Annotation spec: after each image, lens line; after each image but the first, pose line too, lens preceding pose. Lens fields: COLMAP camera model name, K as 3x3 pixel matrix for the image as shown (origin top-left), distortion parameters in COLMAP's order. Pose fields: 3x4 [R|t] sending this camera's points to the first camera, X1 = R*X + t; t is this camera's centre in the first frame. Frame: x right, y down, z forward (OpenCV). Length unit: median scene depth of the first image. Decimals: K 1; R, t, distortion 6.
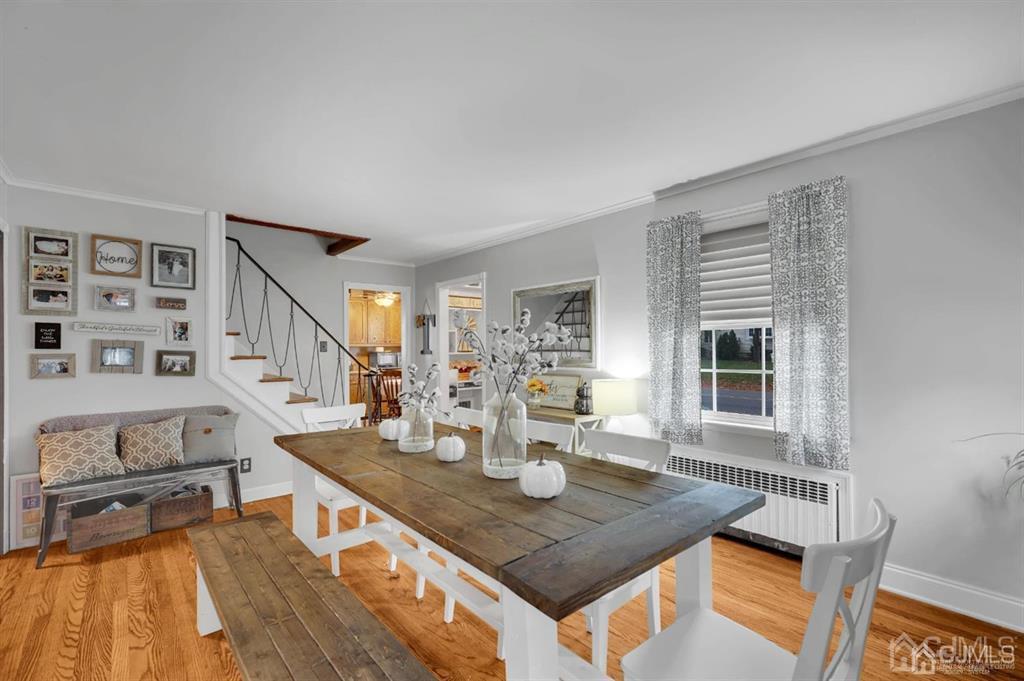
lens RADIAL K [[470.0, 0, 514.5], [0, 470.0, 344.9], [0, 0, 1]] dist [-0.000994, -0.000370]
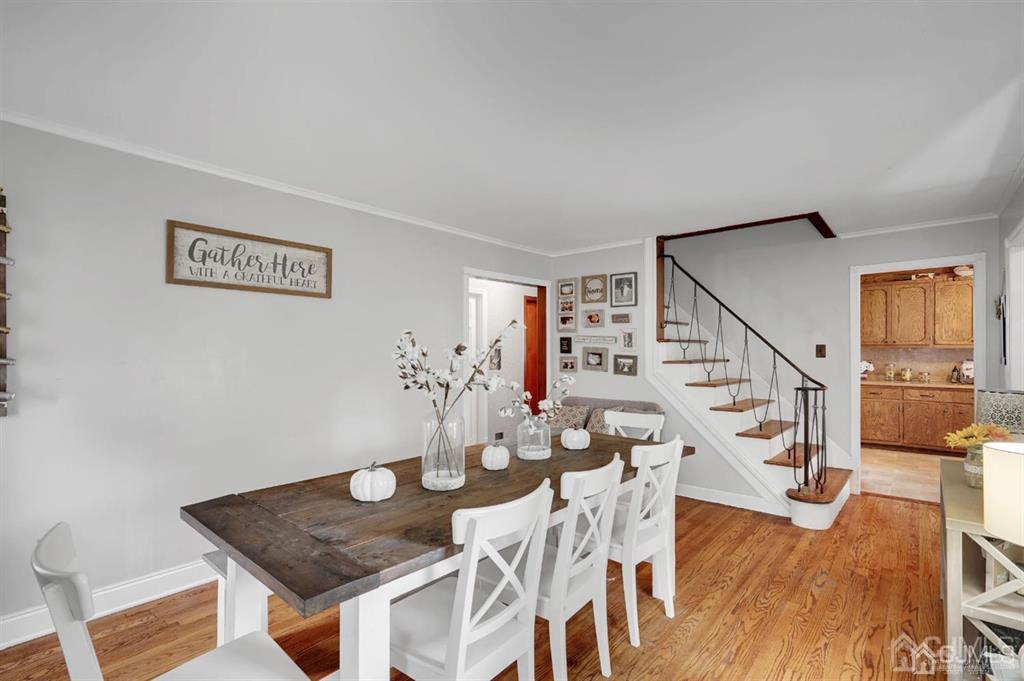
lens RADIAL K [[470.0, 0, 513.4], [0, 470.0, 347.3], [0, 0, 1]] dist [-0.000994, -0.000370]
pose [[0.149775, -0.004010, -0.988712, 0.518782], [0.011454, 0.999932, -0.002320, -0.009654], [0.988654, -0.010977, 0.149811, 0.527112]]
